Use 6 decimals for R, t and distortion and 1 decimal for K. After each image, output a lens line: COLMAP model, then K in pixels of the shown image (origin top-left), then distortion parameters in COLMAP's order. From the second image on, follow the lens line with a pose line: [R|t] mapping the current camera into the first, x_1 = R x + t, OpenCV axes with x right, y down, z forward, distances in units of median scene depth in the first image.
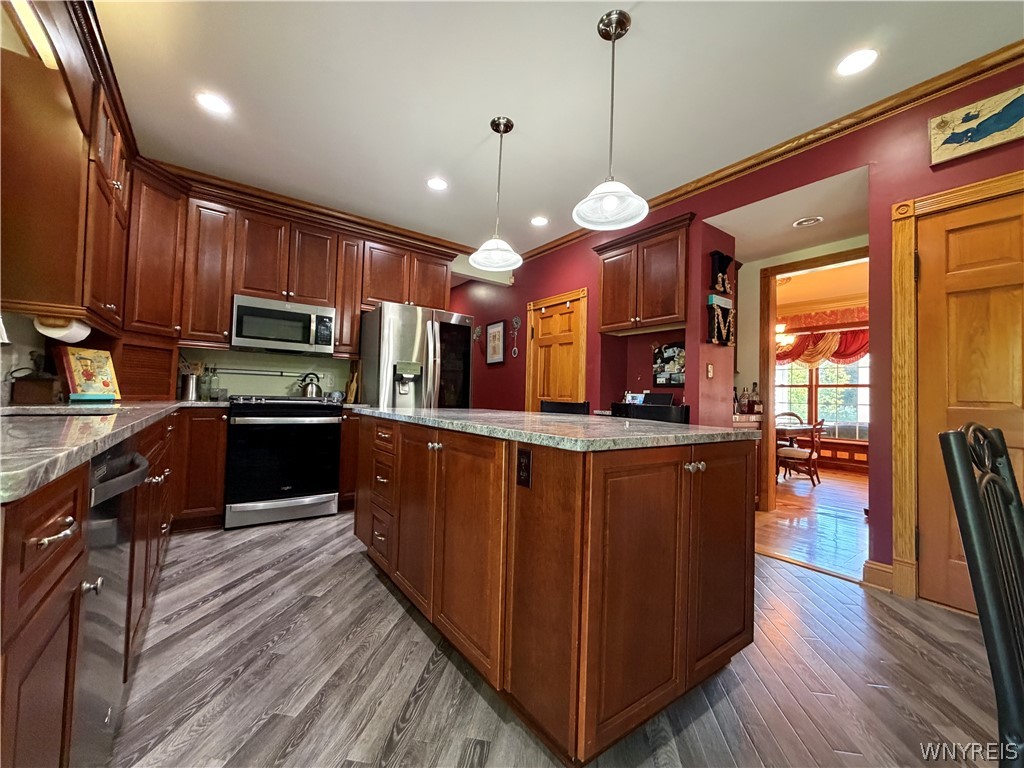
lens RADIAL K [[409.1, 0, 510.7], [0, 409.1, 384.2], [0, 0, 1]] dist [-0.002186, -0.000731]
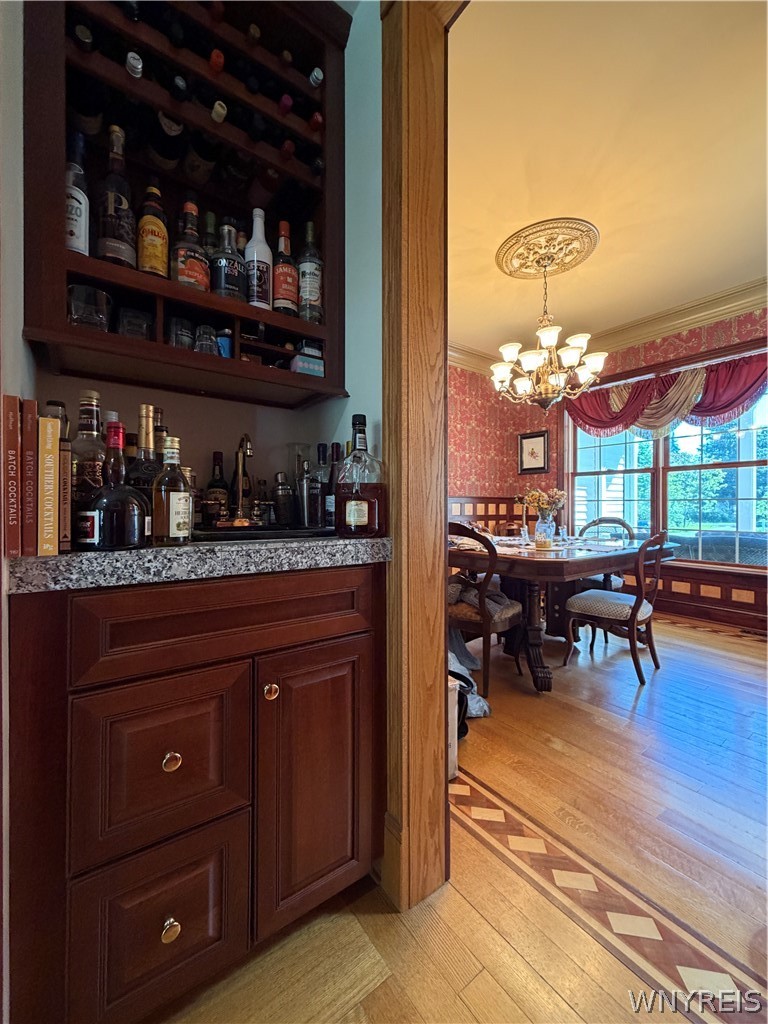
lens RADIAL K [[409.1, 0, 385.6], [0, 409.1, 509.7], [0, 0, 1]] dist [-0.002186, -0.000731]
pose [[0.999517, -0.030726, -0.004585, 0.368733], [0.030884, 0.998729, 0.039826, 0.027384], [0.003355, -0.039948, 0.999196, 0.437368]]
